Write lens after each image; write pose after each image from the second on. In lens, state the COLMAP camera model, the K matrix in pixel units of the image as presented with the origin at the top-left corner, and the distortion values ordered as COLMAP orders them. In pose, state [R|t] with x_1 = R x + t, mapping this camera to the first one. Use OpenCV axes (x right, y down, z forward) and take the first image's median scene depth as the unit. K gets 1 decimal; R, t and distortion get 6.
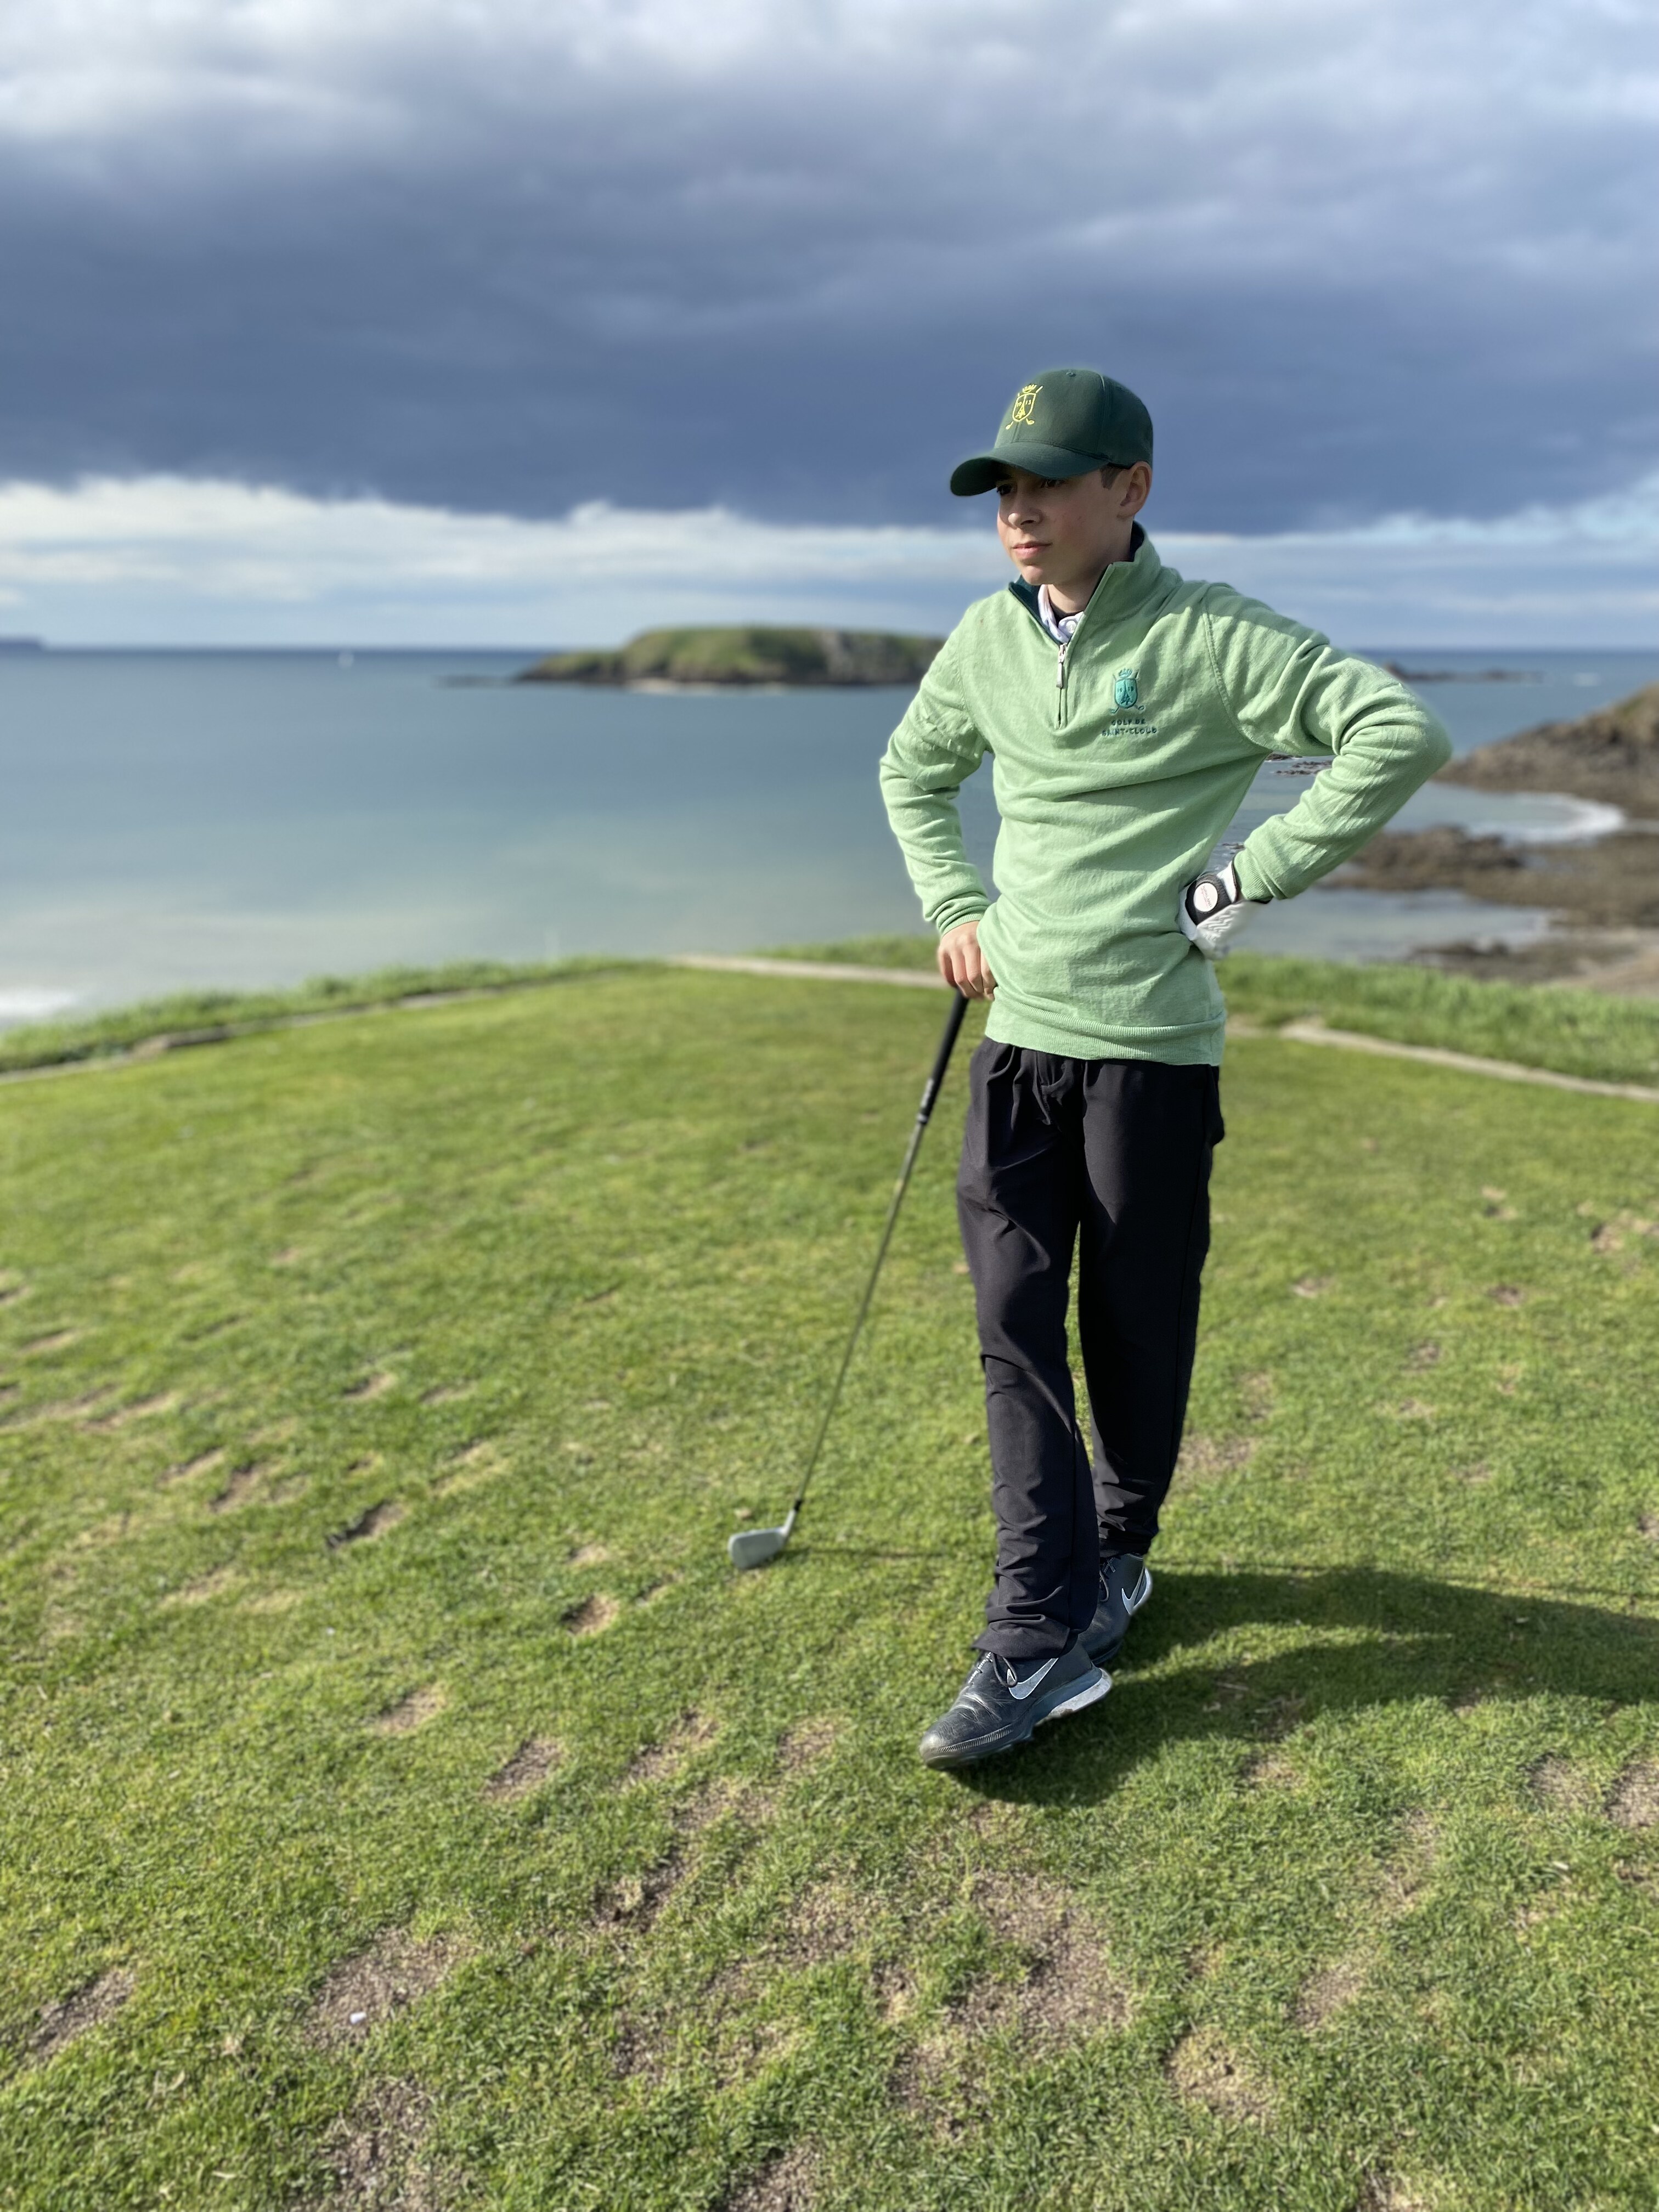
lens RADIAL K [[1685.4, 0, 829.6], [0, 1685.4, 1096.1], [0, 0, 1]] dist [0.014849, -0.012007]
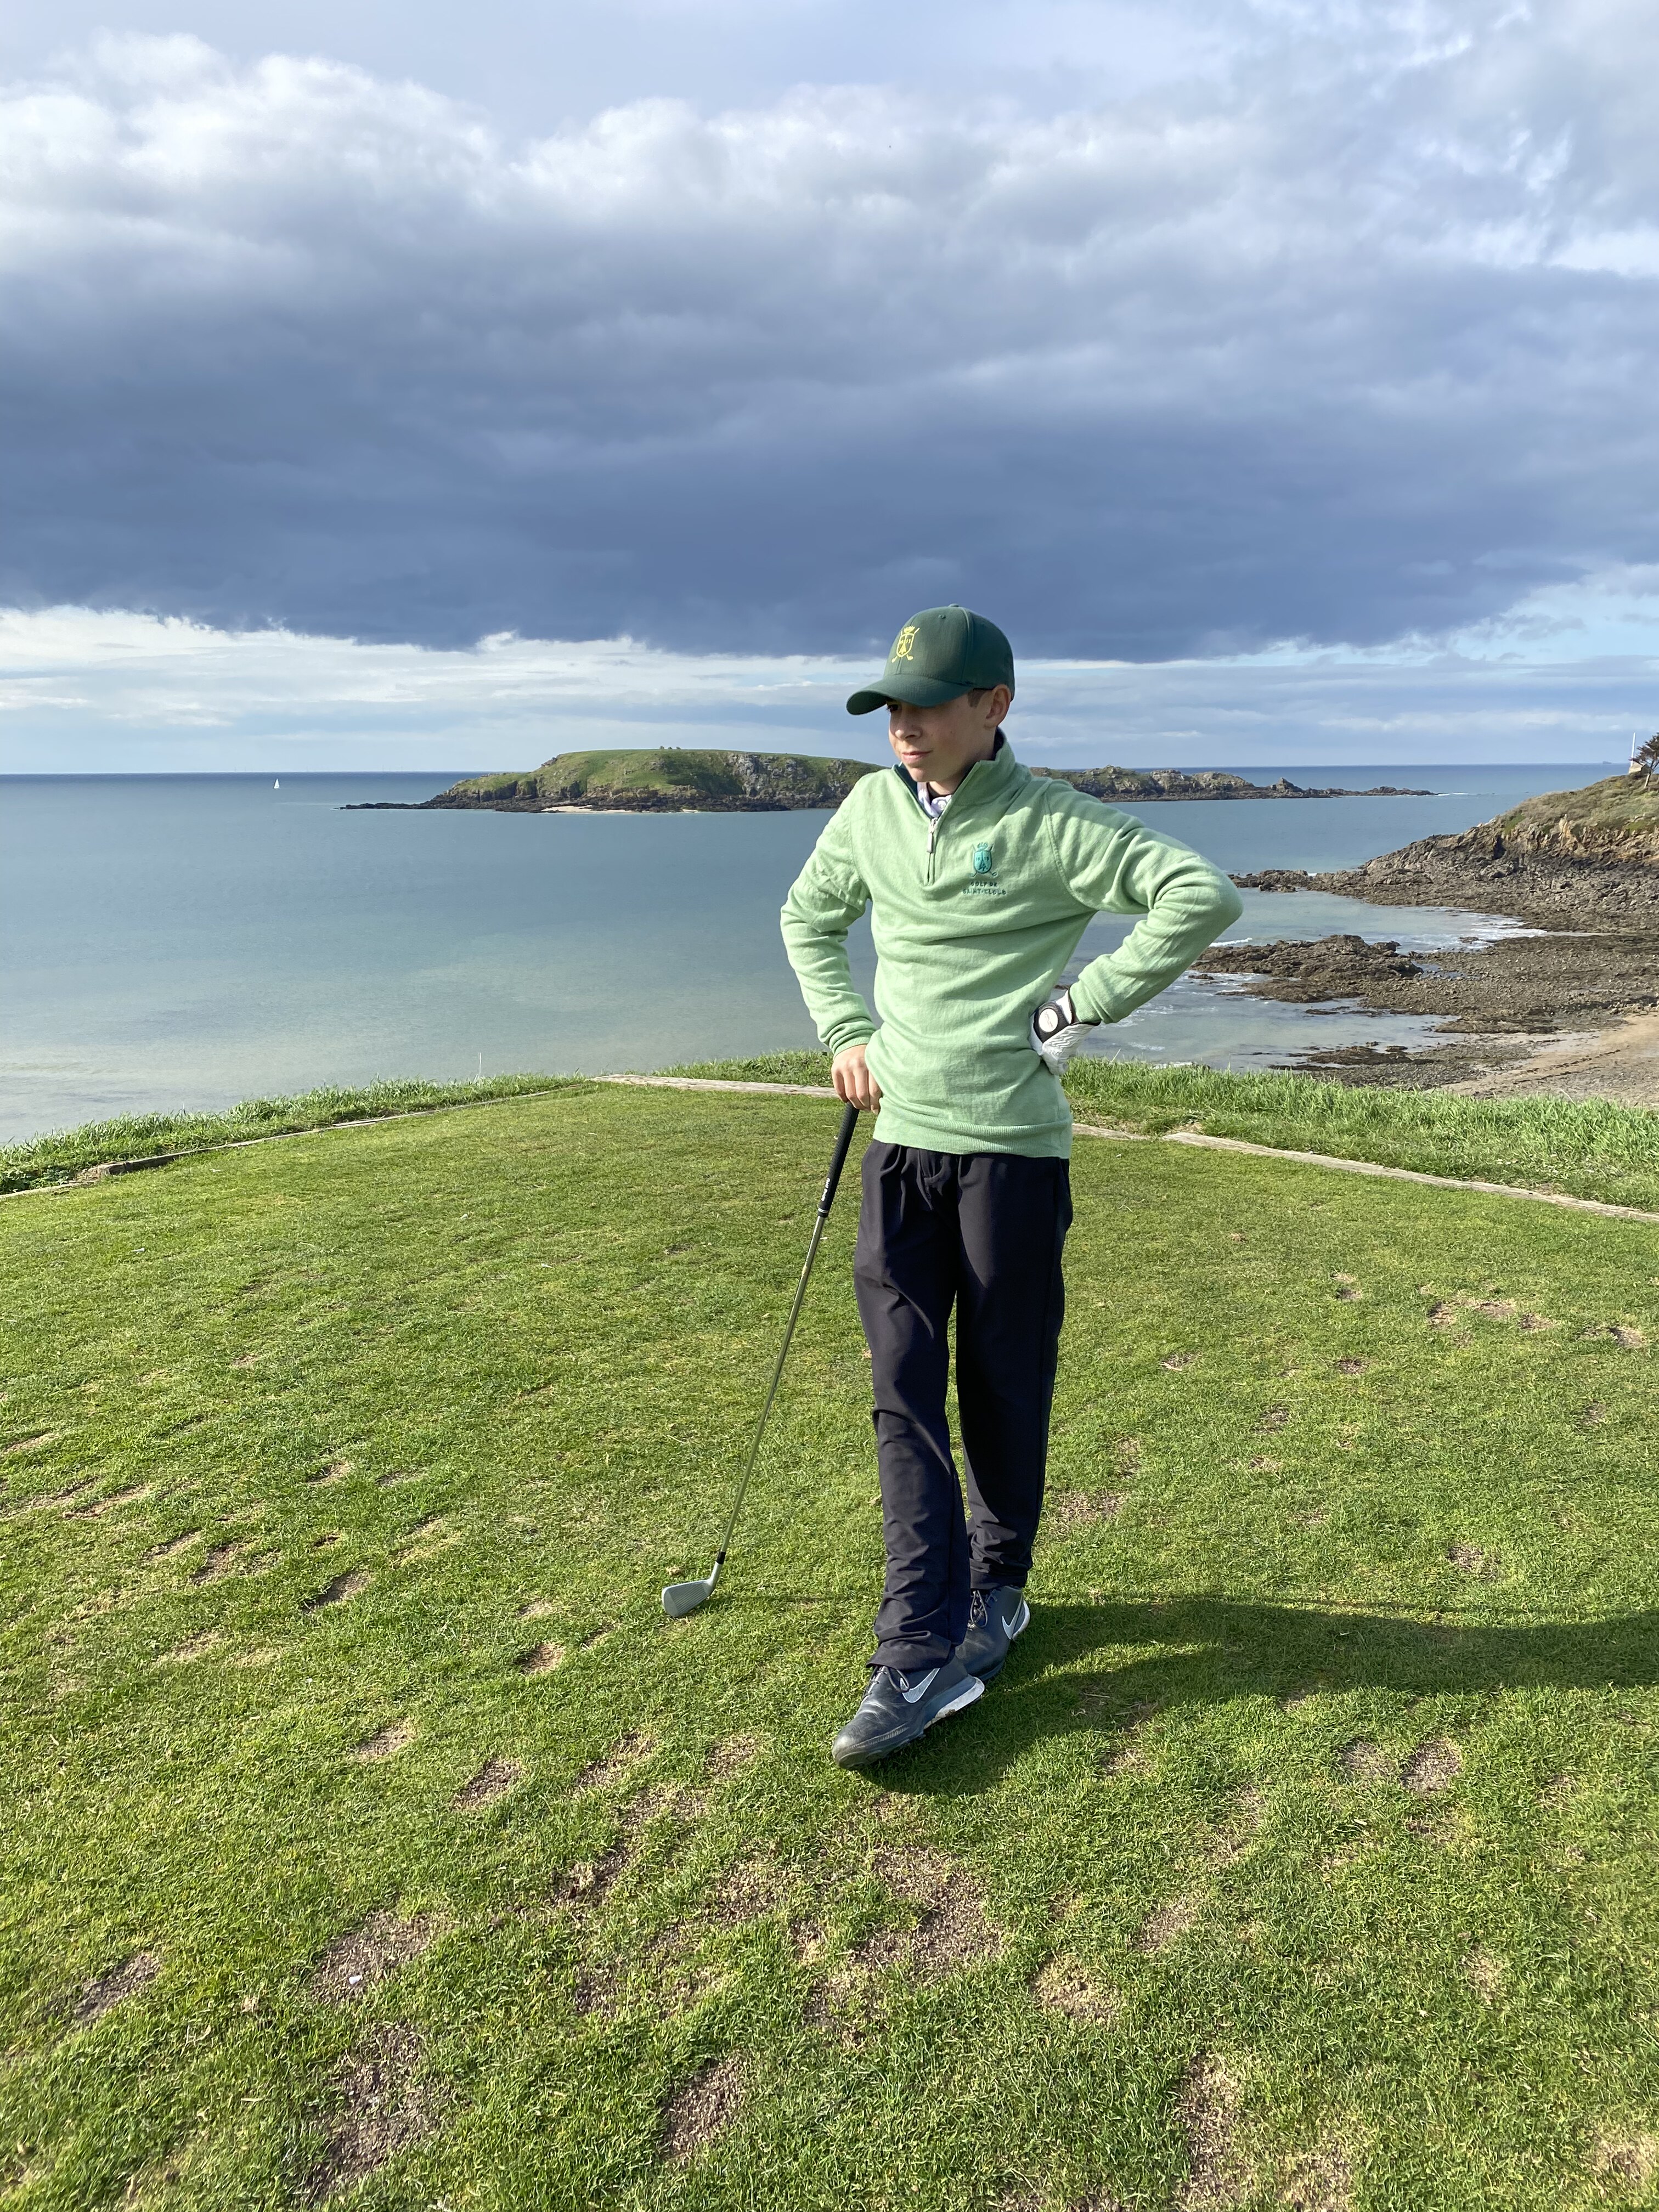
lens RADIAL K [[1685.4, 0, 825.6], [0, 1685.4, 1105.4], [0, 0, 1]] dist [0.014849, -0.012007]
pose [[0.998766, -0.018058, 0.046260, 0.004240], [0.020885, 0.997896, -0.061375, 0.009176], [-0.045054, 0.062266, 0.997042, -0.160994]]
